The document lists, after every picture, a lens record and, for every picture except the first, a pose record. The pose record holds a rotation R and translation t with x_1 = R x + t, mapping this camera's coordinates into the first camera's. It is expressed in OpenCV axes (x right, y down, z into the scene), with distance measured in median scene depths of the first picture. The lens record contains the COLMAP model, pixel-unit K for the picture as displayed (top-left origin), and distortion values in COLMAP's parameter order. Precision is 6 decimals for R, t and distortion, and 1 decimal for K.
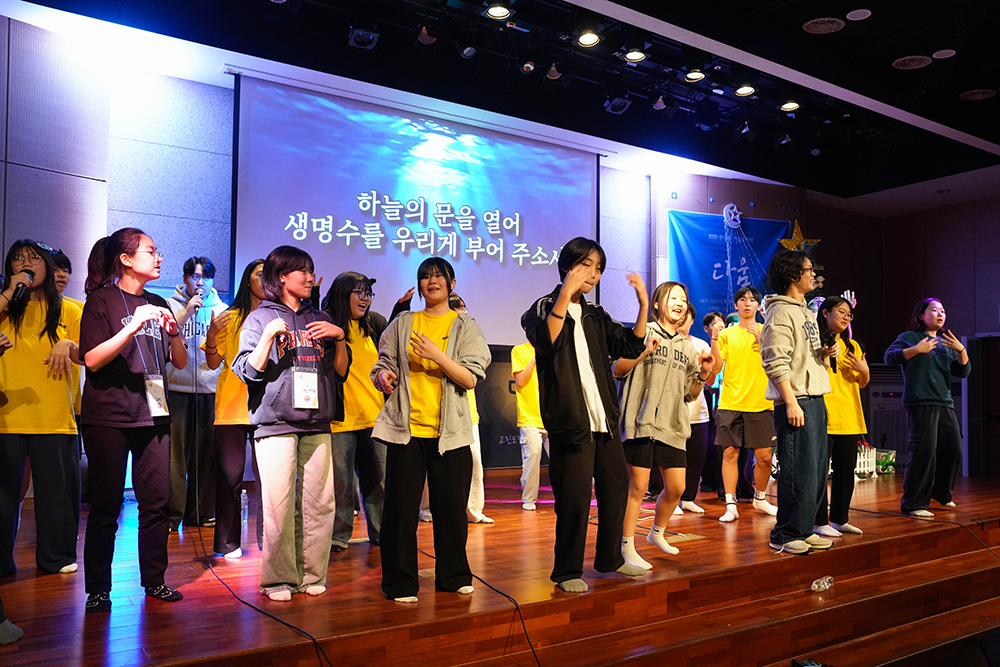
lens RADIAL K [[773.2, 0, 502.8], [0, 773.2, 367.4], [0, 0, 1]] dist [-0.089181, 0.086664]
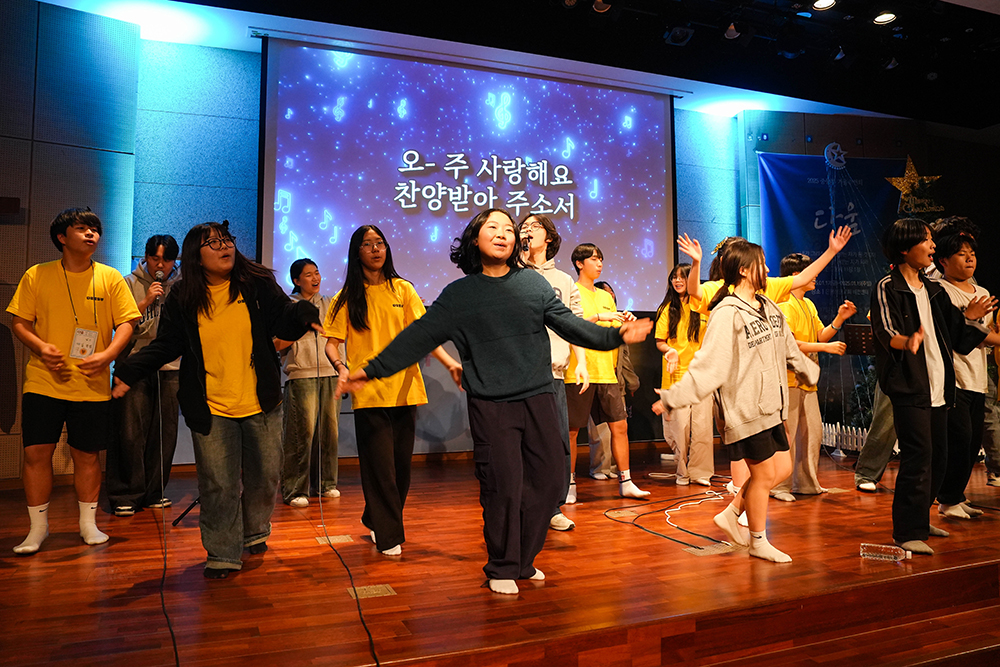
lens RADIAL K [[750.1, 0, 496.4], [0, 750.1, 309.0], [0, 0, 1]] dist [-0.083814, 0.042911]
pose [[0.980290, -0.023655, -0.196144, 0.123404], [0.017836, 0.999348, -0.031382, -0.003902], [0.196759, 0.027265, 0.980073, 0.152446]]
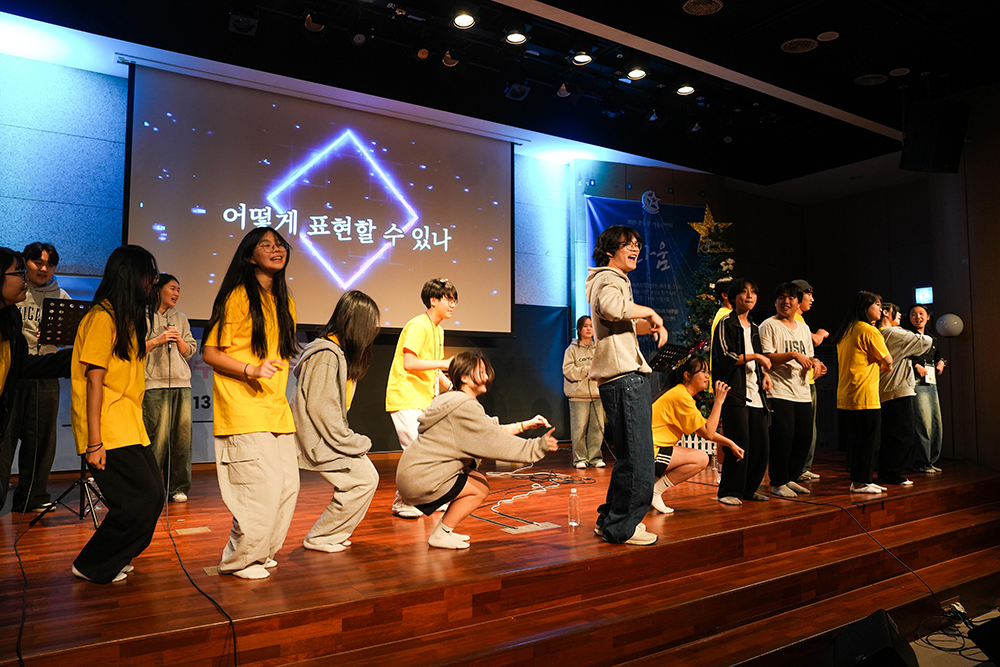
lens RADIAL K [[704.5, 0, 500.9], [0, 704.5, 330.4], [0, 0, 1]] dist [-0.086156, 0.057168]
pose [[0.999969, -0.007867, -0.000522, 0.150861], [0.007846, 0.999481, -0.031248, 0.004207], [0.000768, 0.031243, 0.999512, 0.097379]]
